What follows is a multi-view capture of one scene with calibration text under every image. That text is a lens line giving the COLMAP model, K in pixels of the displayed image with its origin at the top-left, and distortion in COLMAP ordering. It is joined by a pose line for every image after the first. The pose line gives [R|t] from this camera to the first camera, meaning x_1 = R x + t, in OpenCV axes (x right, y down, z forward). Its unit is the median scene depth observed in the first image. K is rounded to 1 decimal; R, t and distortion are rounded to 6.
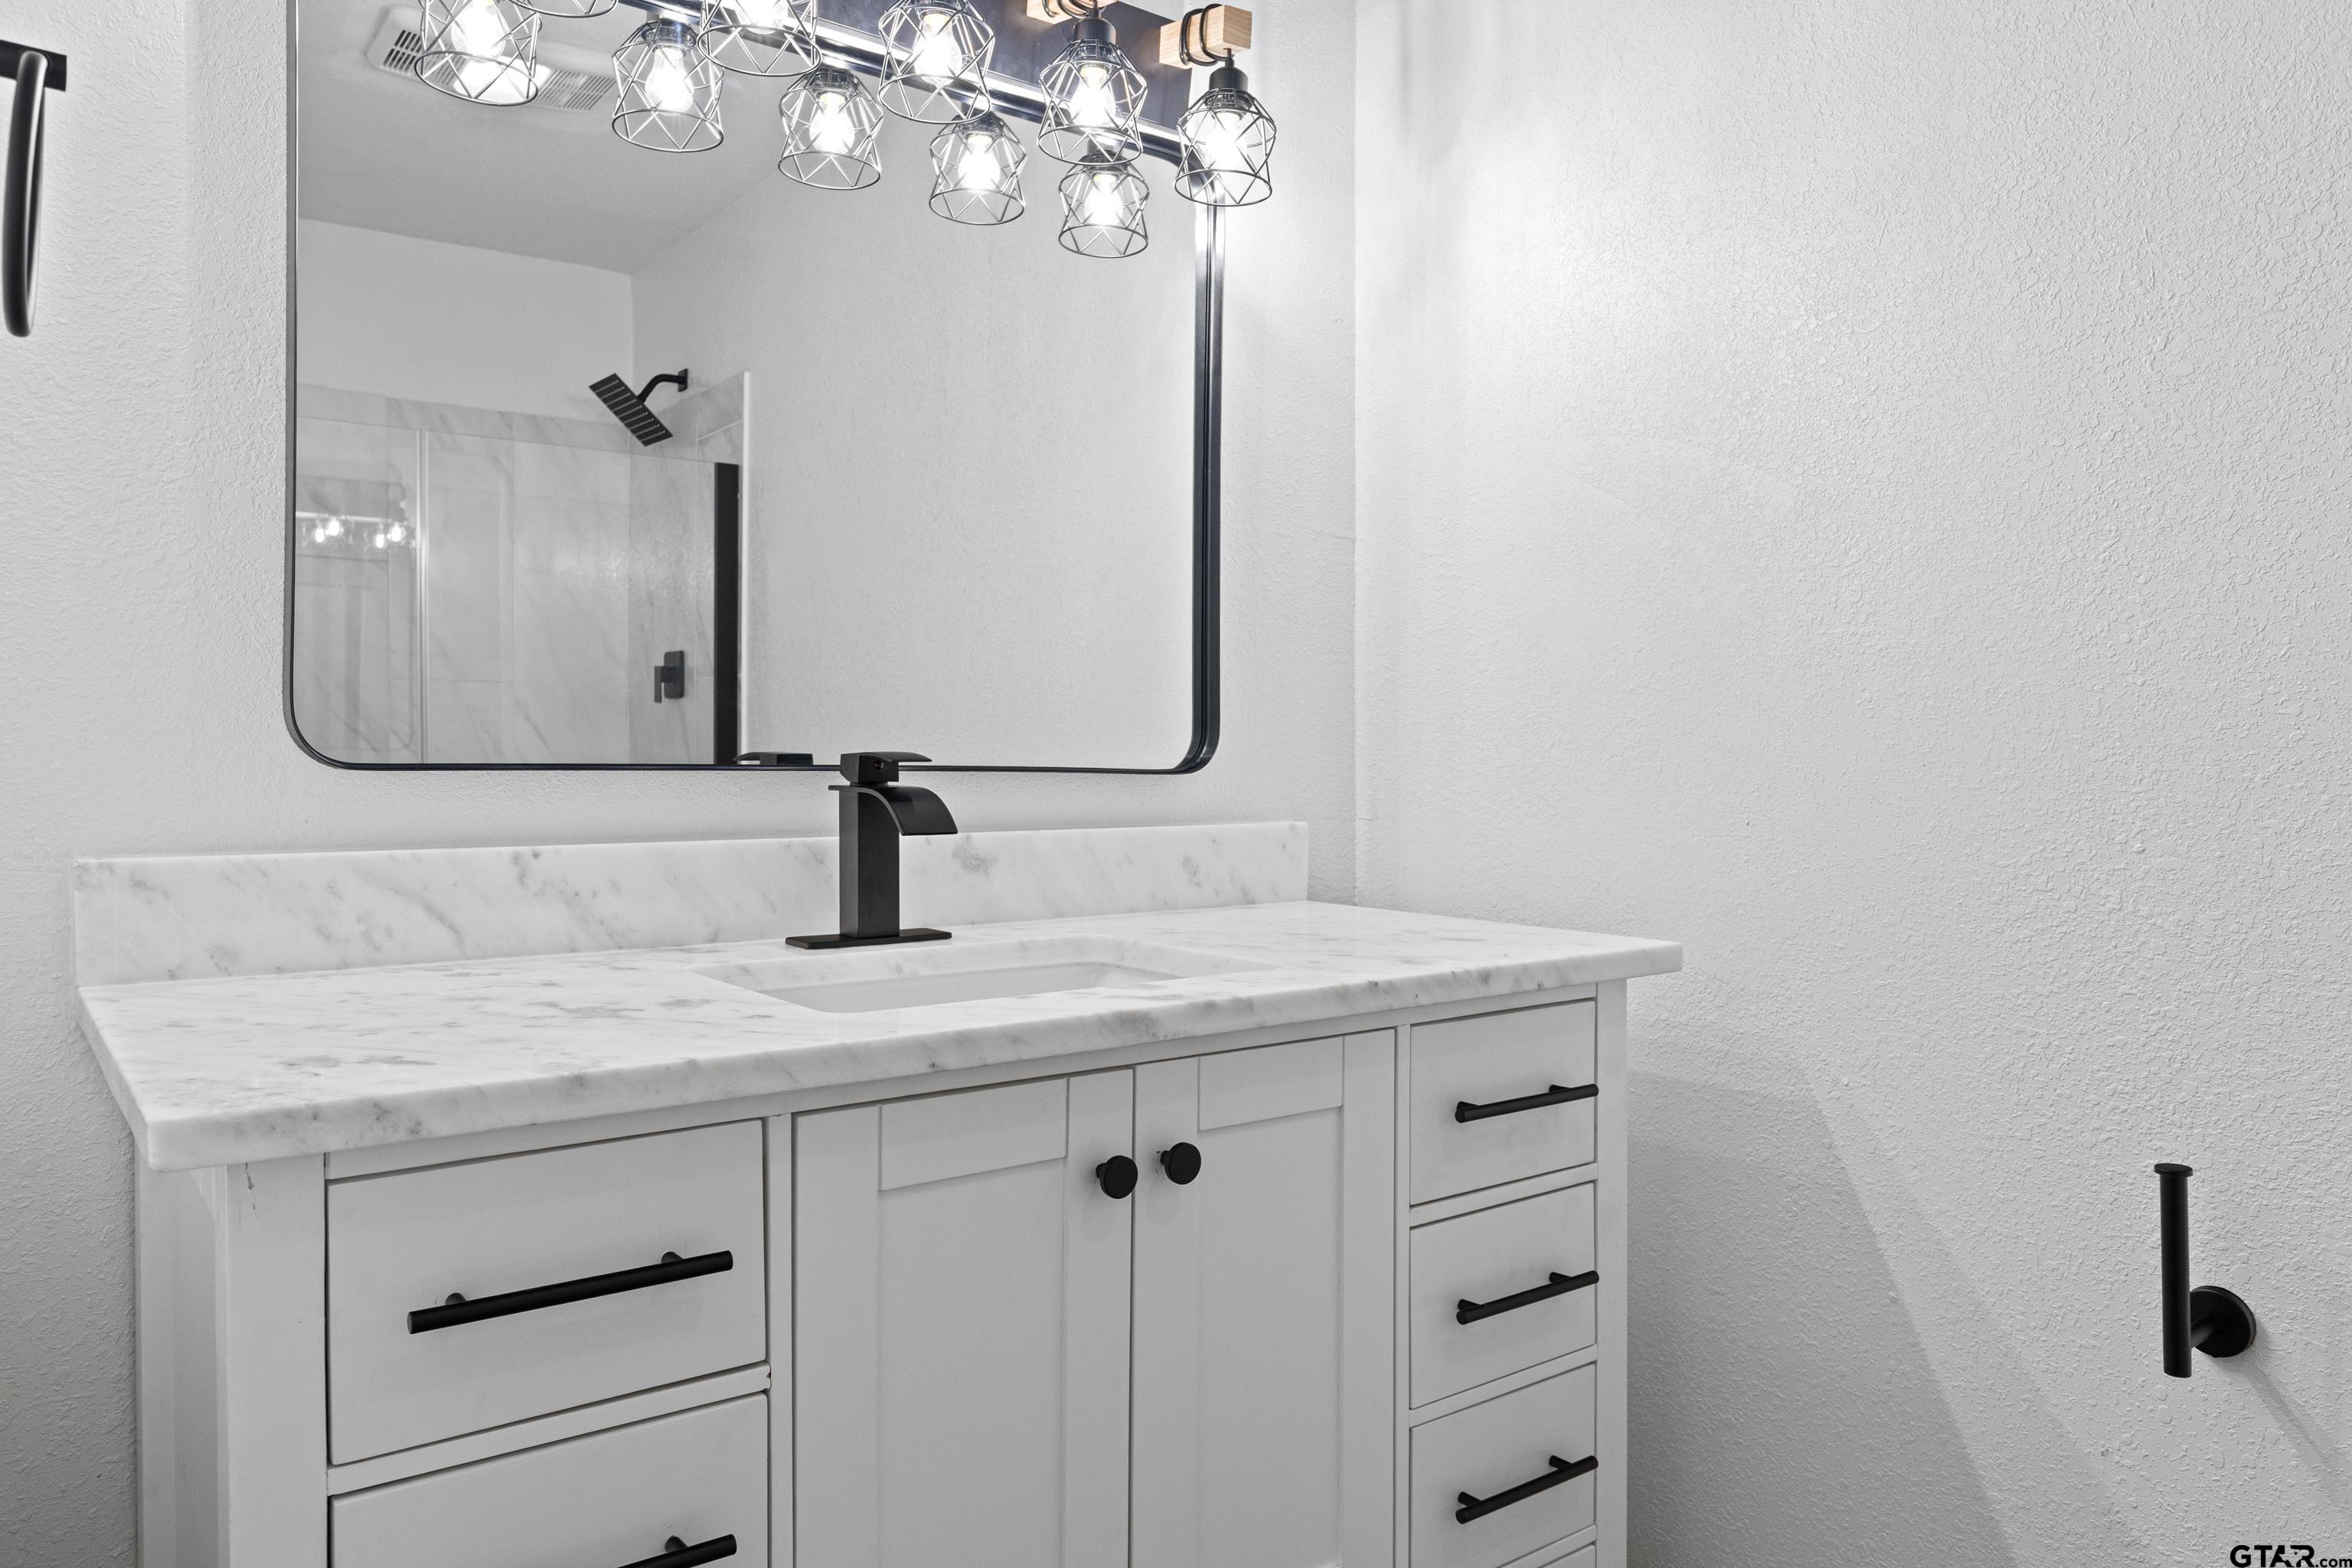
lens RADIAL K [[1590.1, 0, 1168.3], [0, 1590.1, 771.4], [0, 0, 1]] dist [-0.001005, -0.003417]
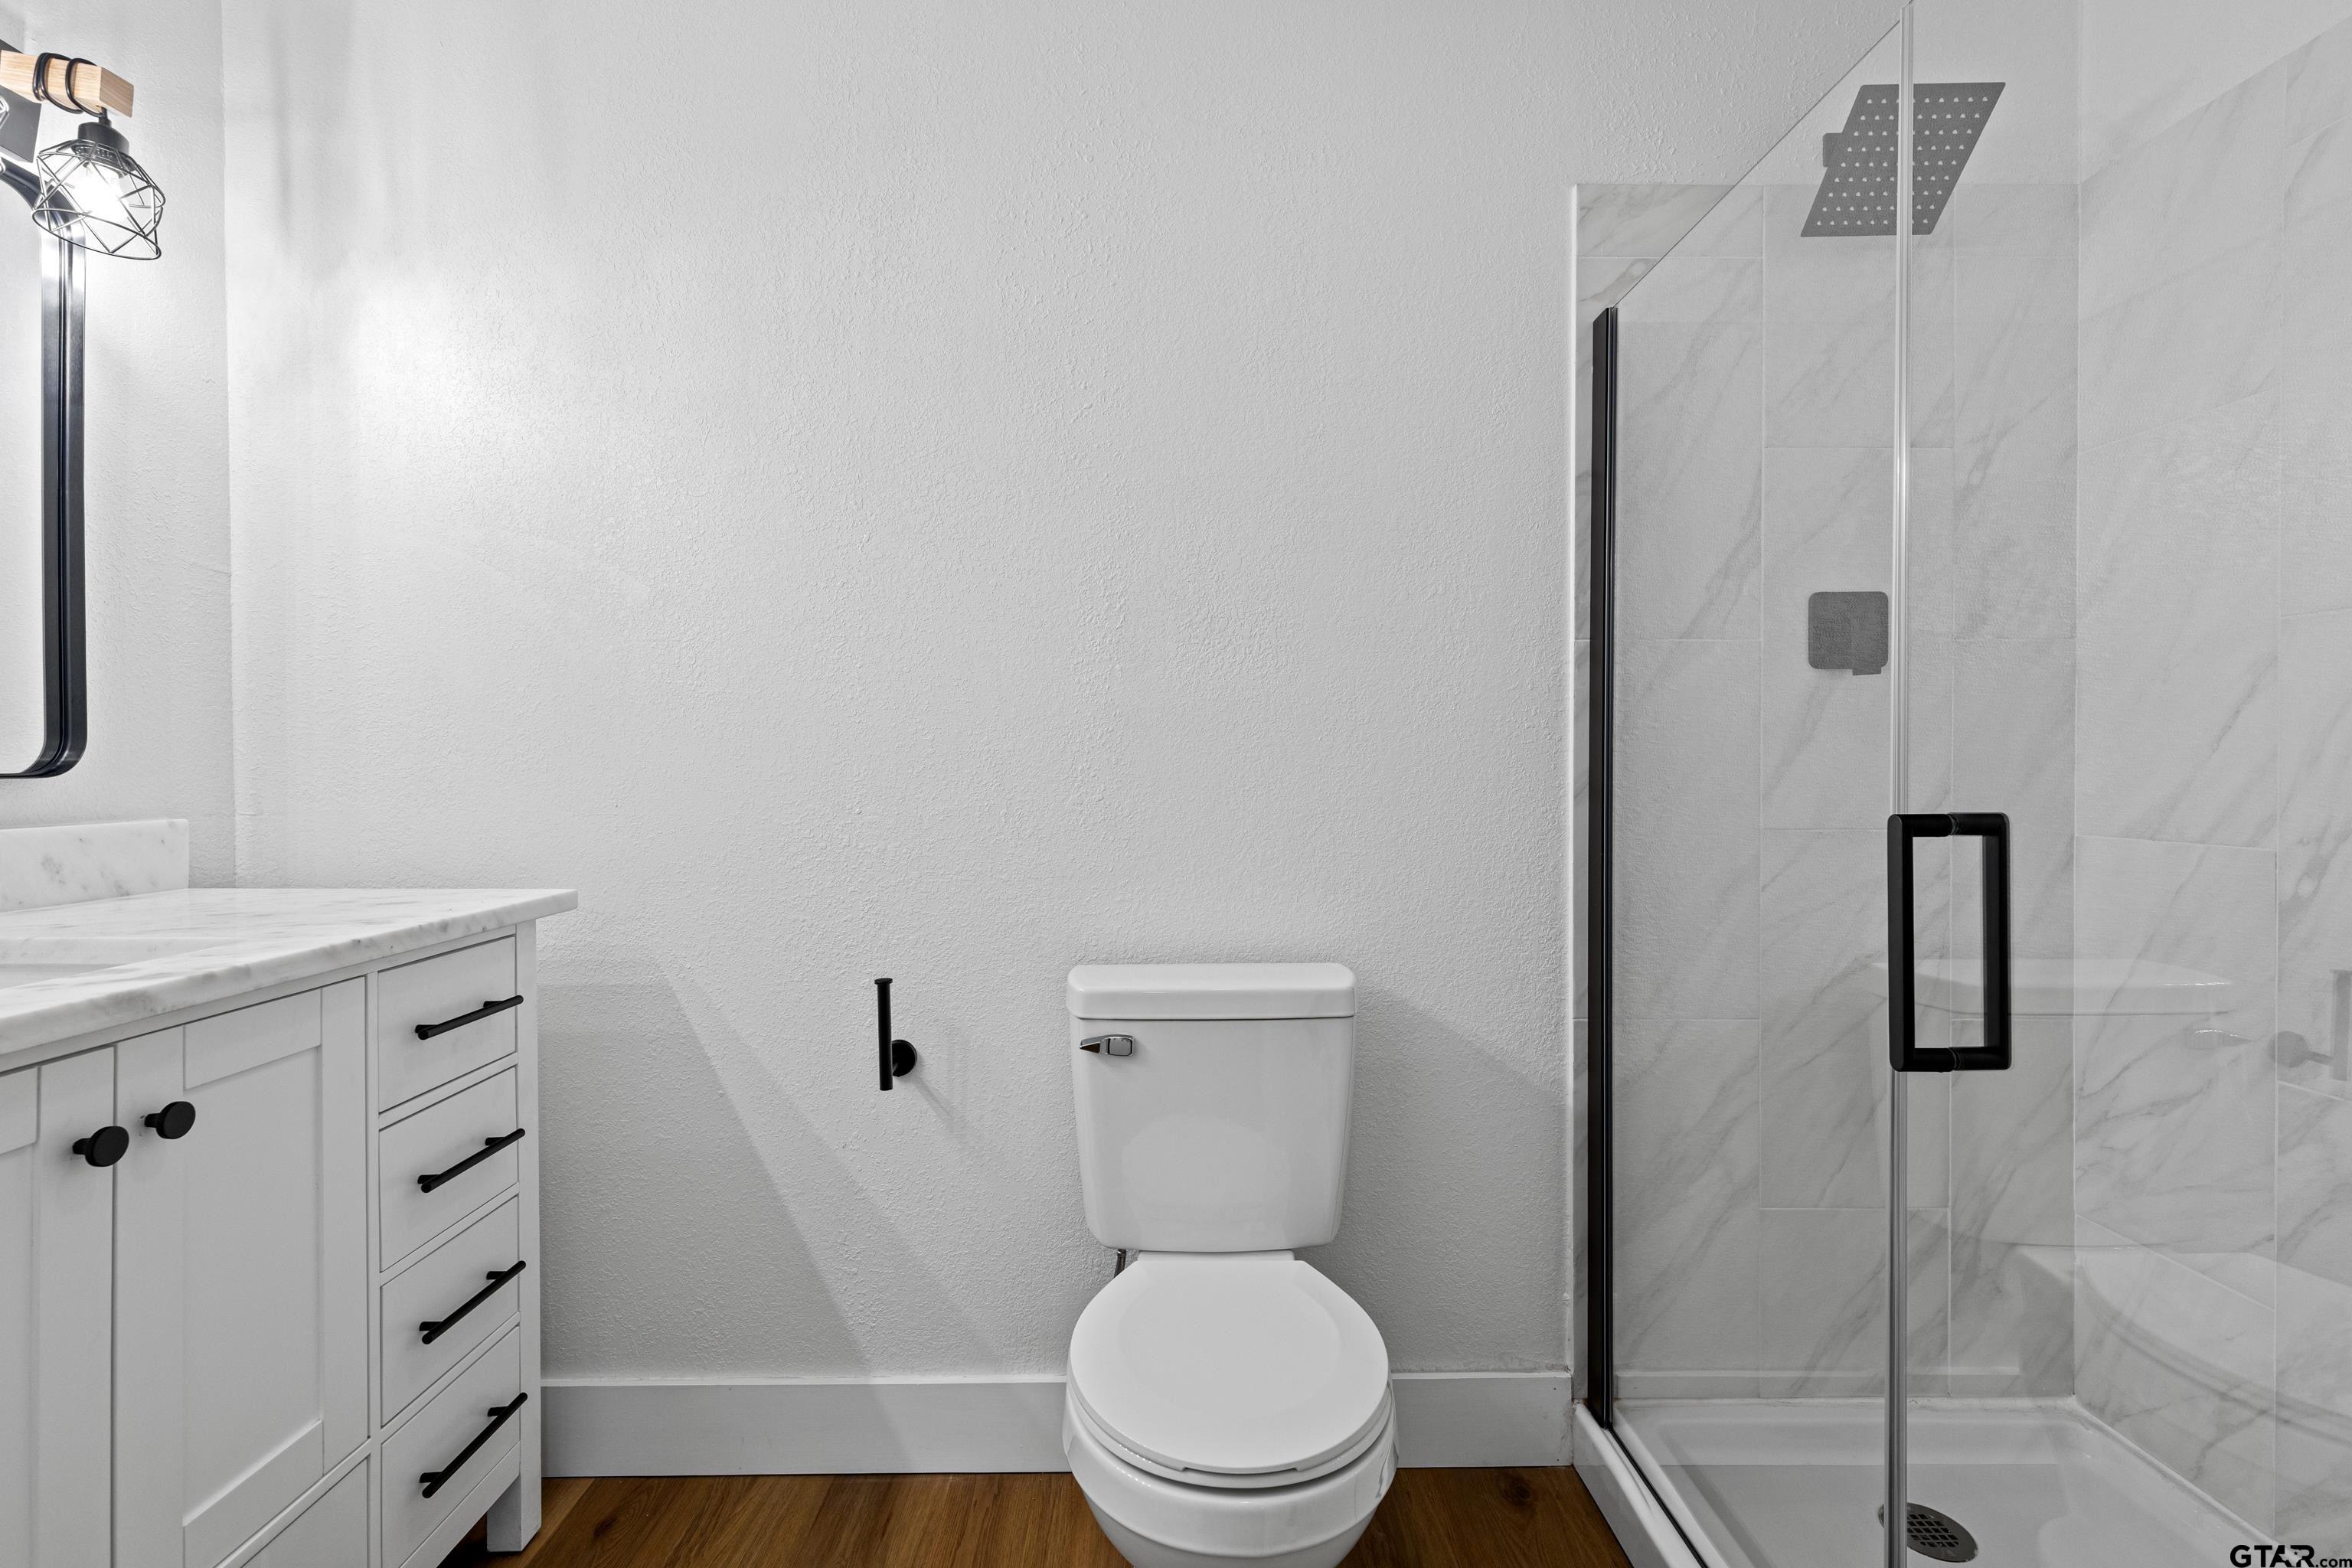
lens RADIAL K [[1054.6, 0, 1165.6], [0, 1054.6, 773.5], [0, 0, 1]] dist [0.003621, -0.000273]
pose [[0.598114, -0.008373, 0.801367, -0.131318], [0.006755, 0.999963, 0.005406, 0.000174], [-0.801383, 0.002180, 0.598148, -0.012496]]
